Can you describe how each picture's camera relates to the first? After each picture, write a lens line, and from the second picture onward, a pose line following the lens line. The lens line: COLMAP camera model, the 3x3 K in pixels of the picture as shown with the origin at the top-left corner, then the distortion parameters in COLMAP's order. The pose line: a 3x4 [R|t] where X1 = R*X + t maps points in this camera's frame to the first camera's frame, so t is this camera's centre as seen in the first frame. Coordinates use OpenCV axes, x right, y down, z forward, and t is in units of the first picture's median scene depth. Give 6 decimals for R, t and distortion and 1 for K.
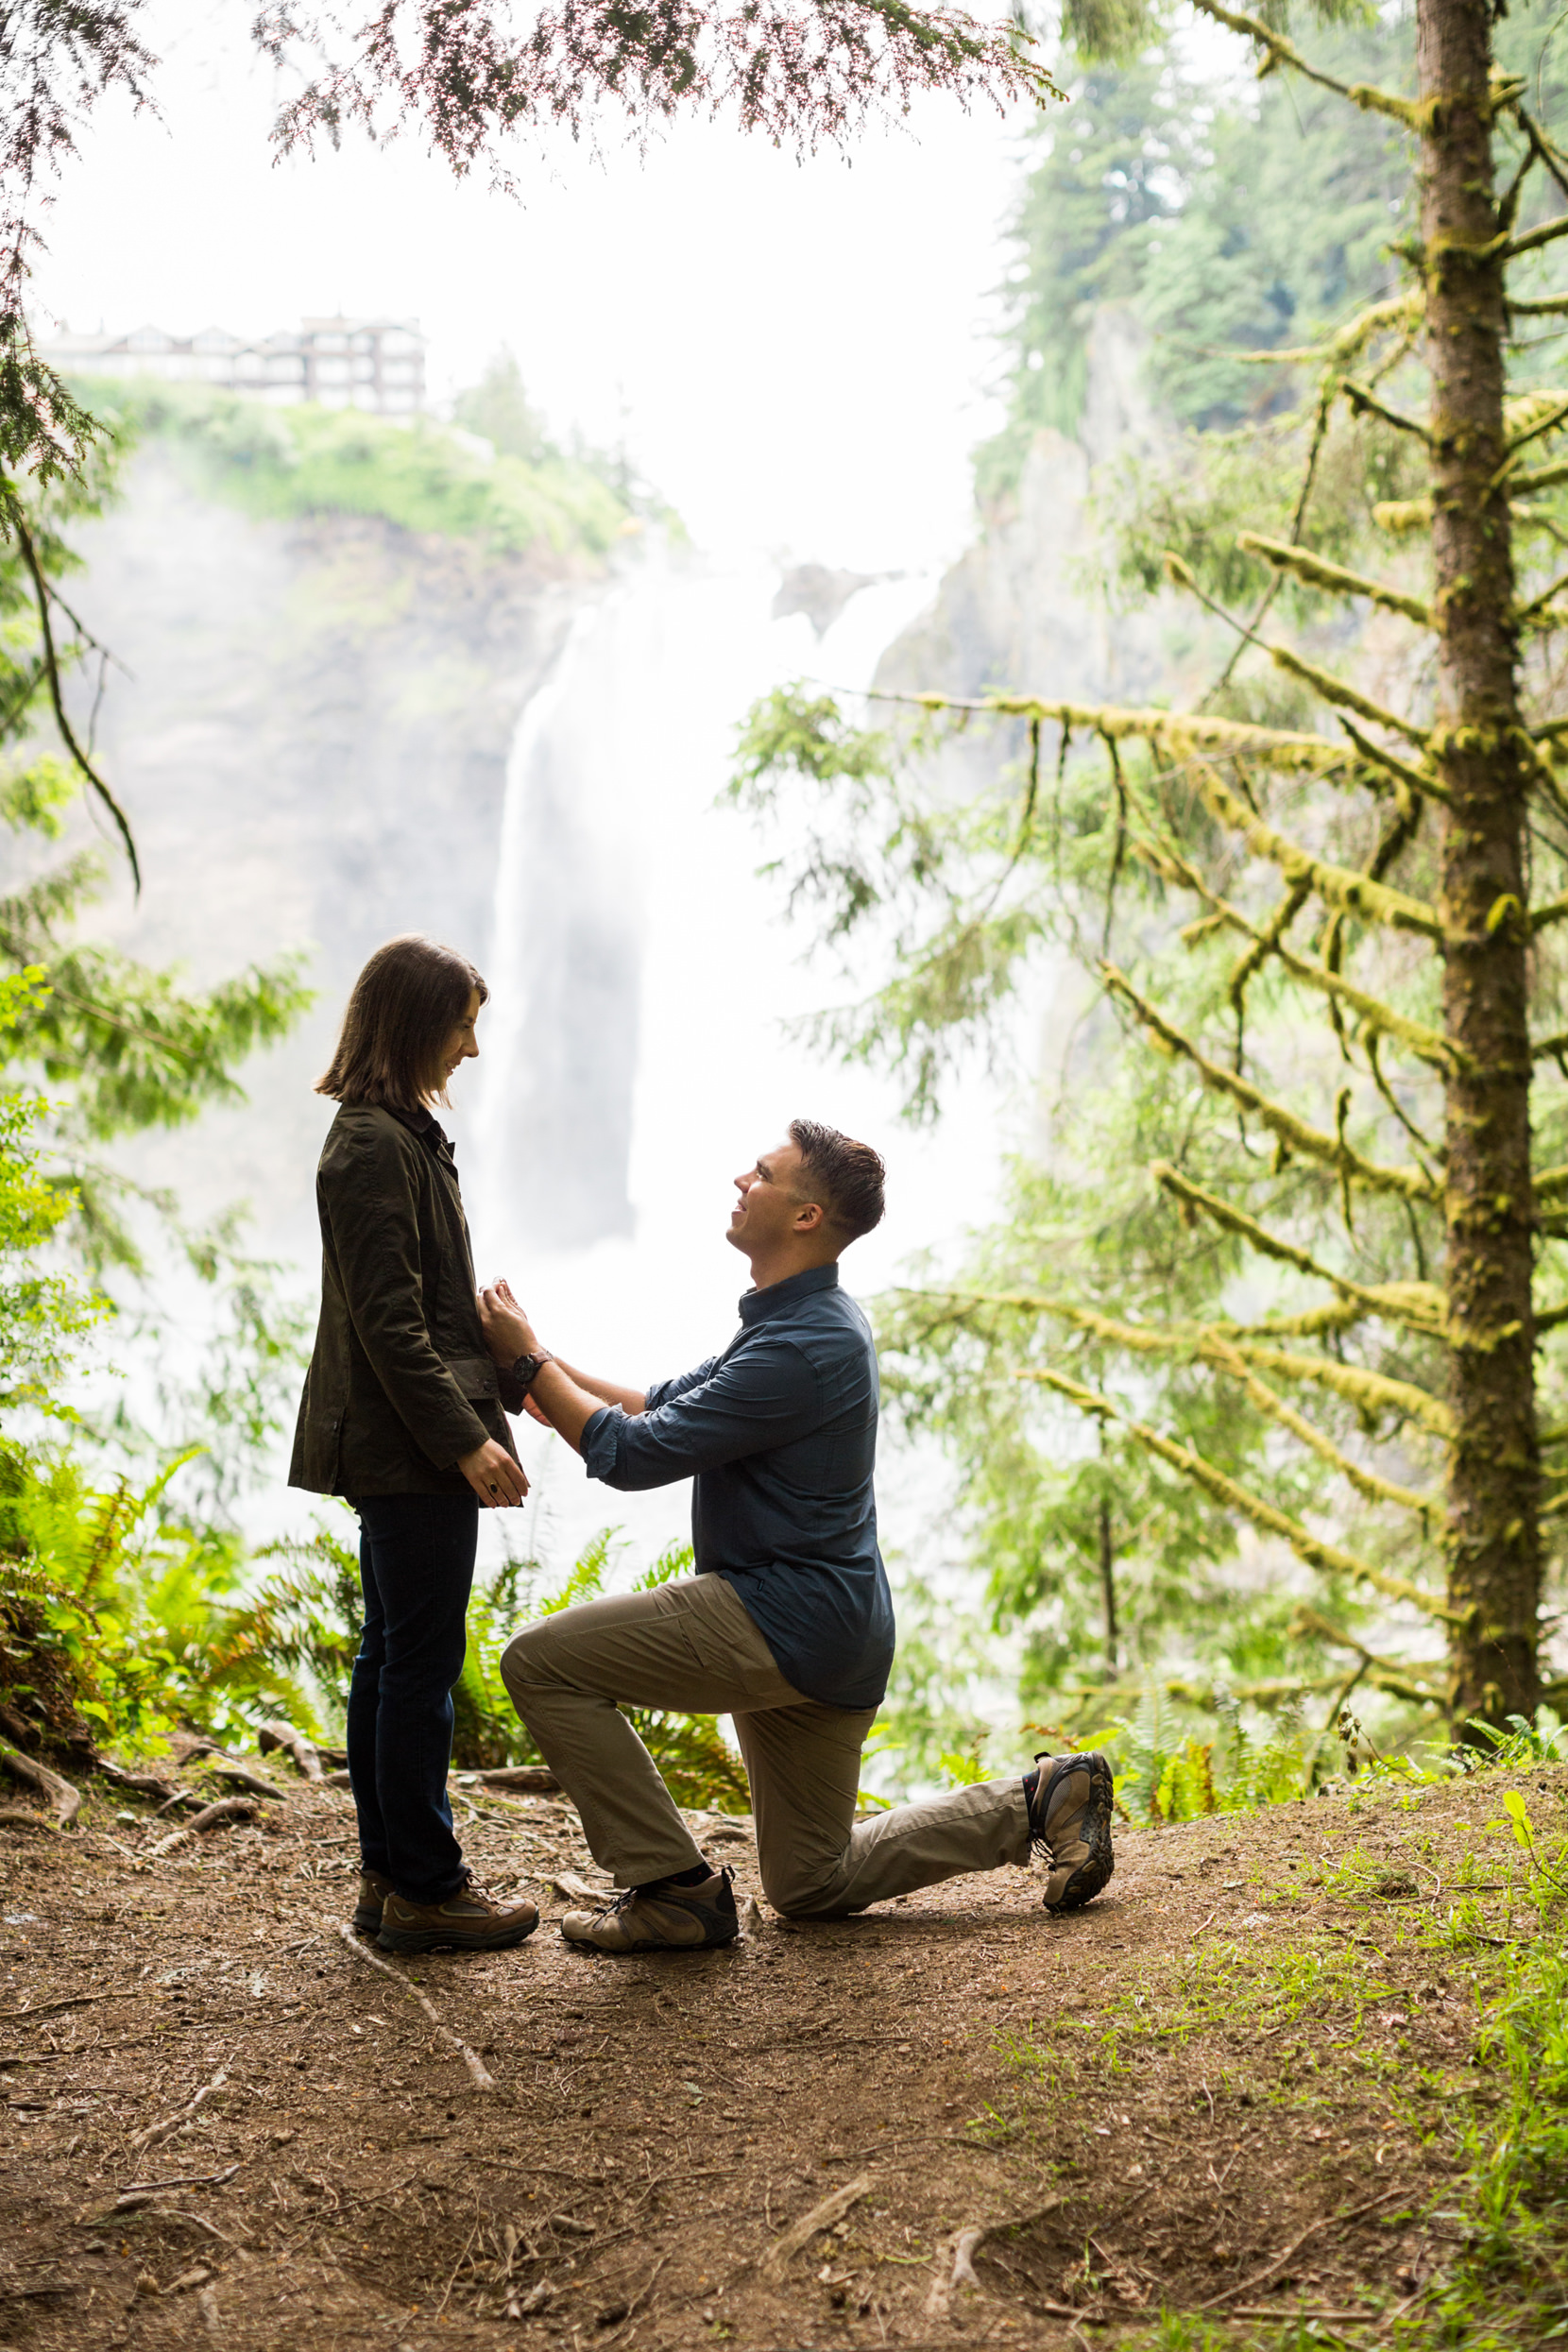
lens RADIAL K [[3695.9, 0, 784.0], [0, 3695.9, 1176.0], [0, 0, 1]] dist [-0.146108, 0.193859]
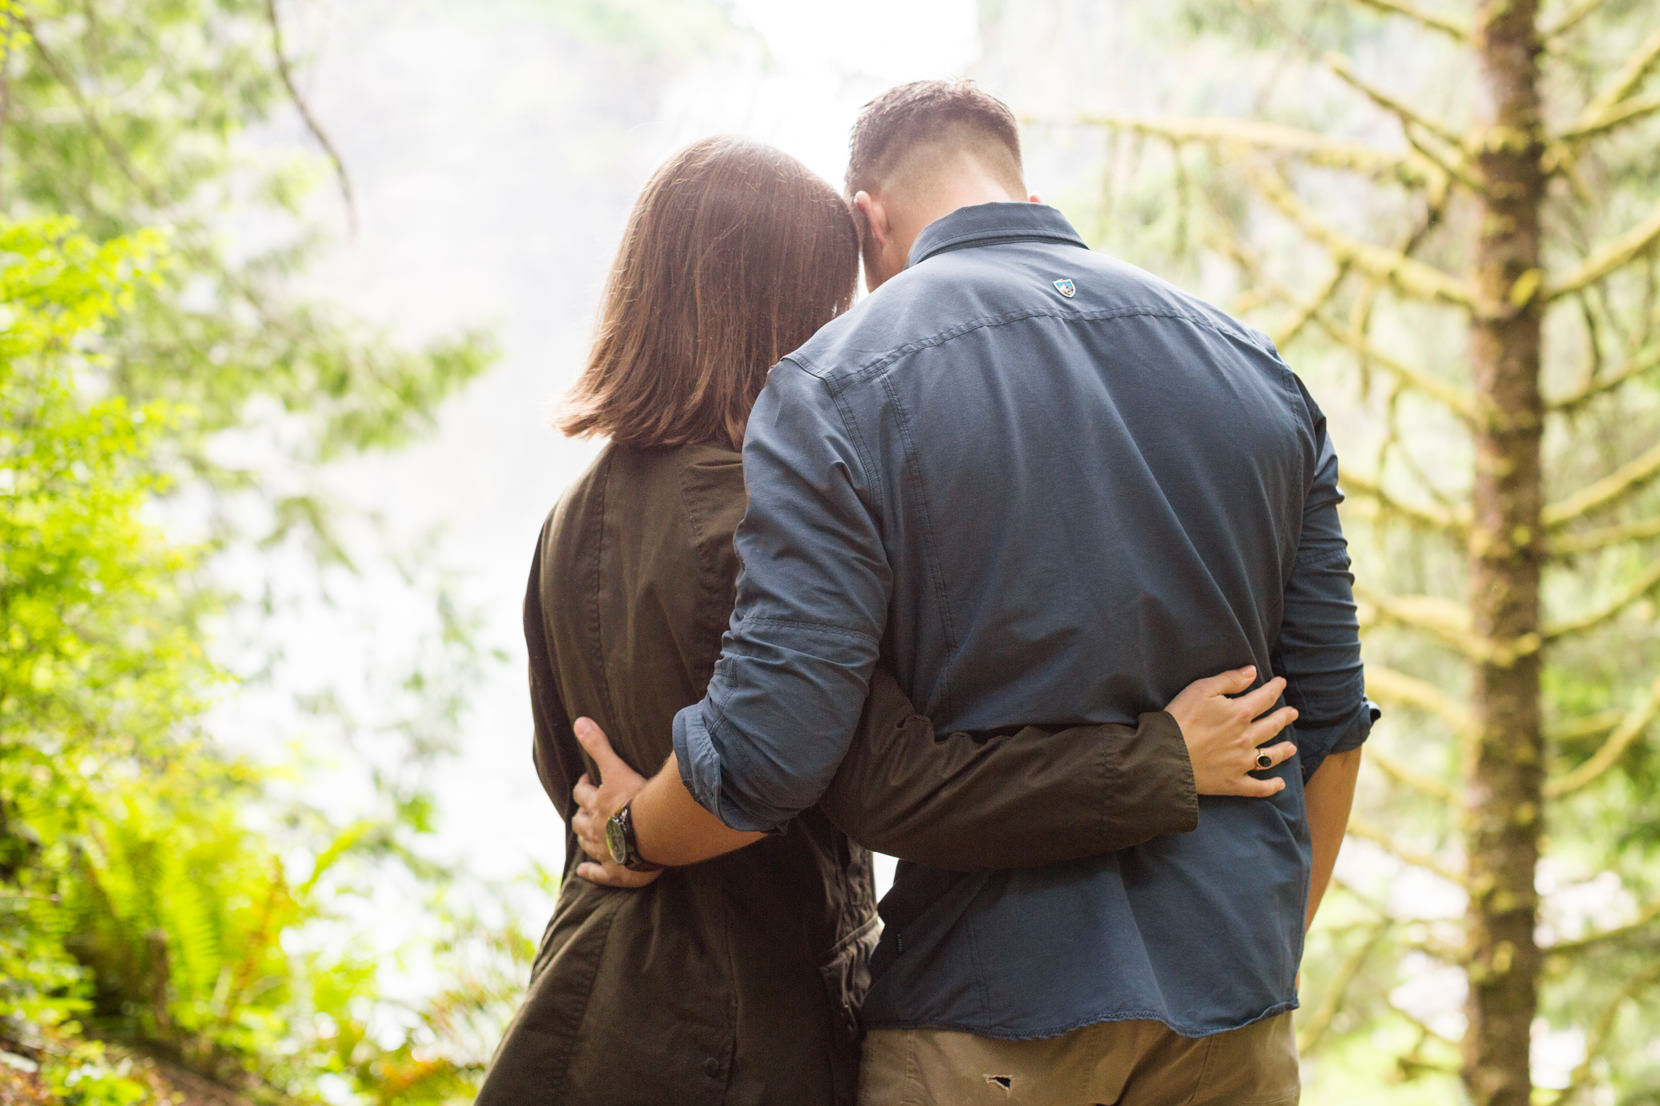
lens RADIAL K [[2498.6, 0, 830.0], [0, 2498.6, 553.0], [0, 0, 1]] dist [-0.117787, 0.099313]
pose [[0.999858, 0.015635, 0.006364, -0.030282], [-0.015770, 0.999637, 0.021860, -0.001377], [-0.006020, -0.021958, 0.999741, 0.208809]]
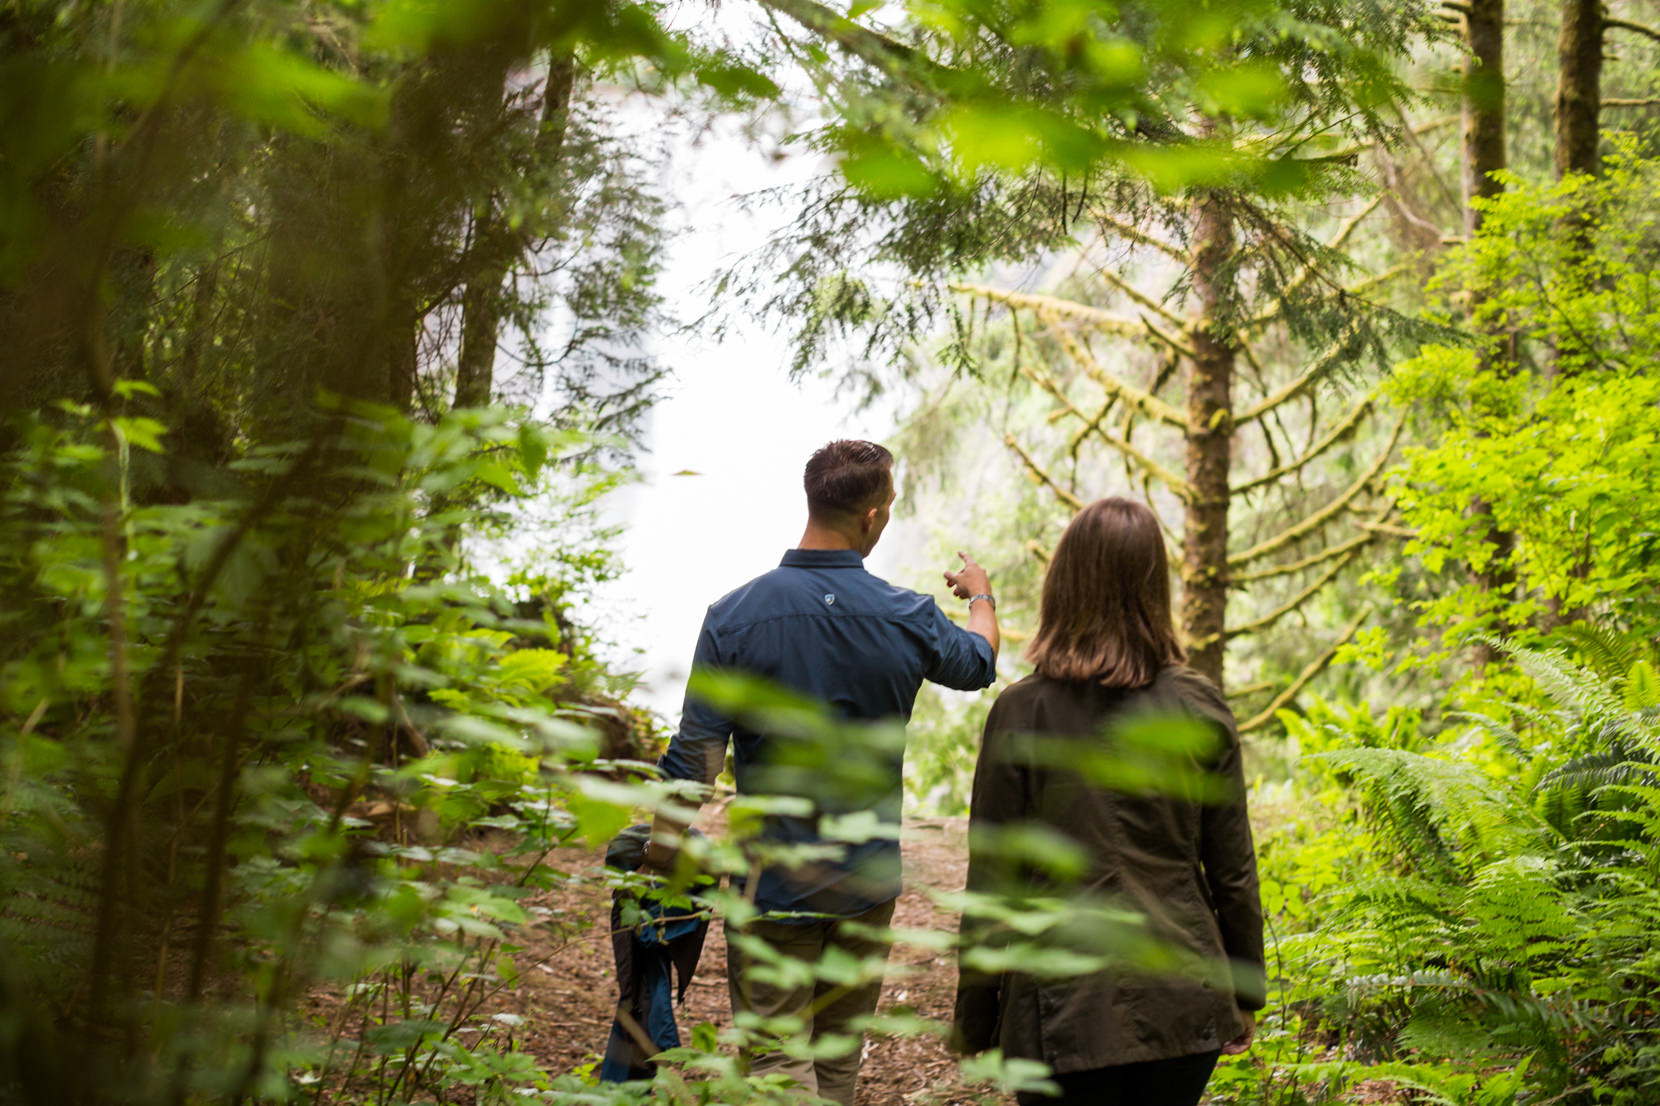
lens RADIAL K [[2498.6, 0, 830.0], [0, 2498.6, 553.0], [0, 0, 1]] dist [-0.117787, 0.099313]
pose [[0.998096, 0.044170, 0.043041, -0.056861], [-0.044891, 0.998865, 0.015924, -0.013701], [-0.042289, -0.017826, 0.998946, -0.274918]]
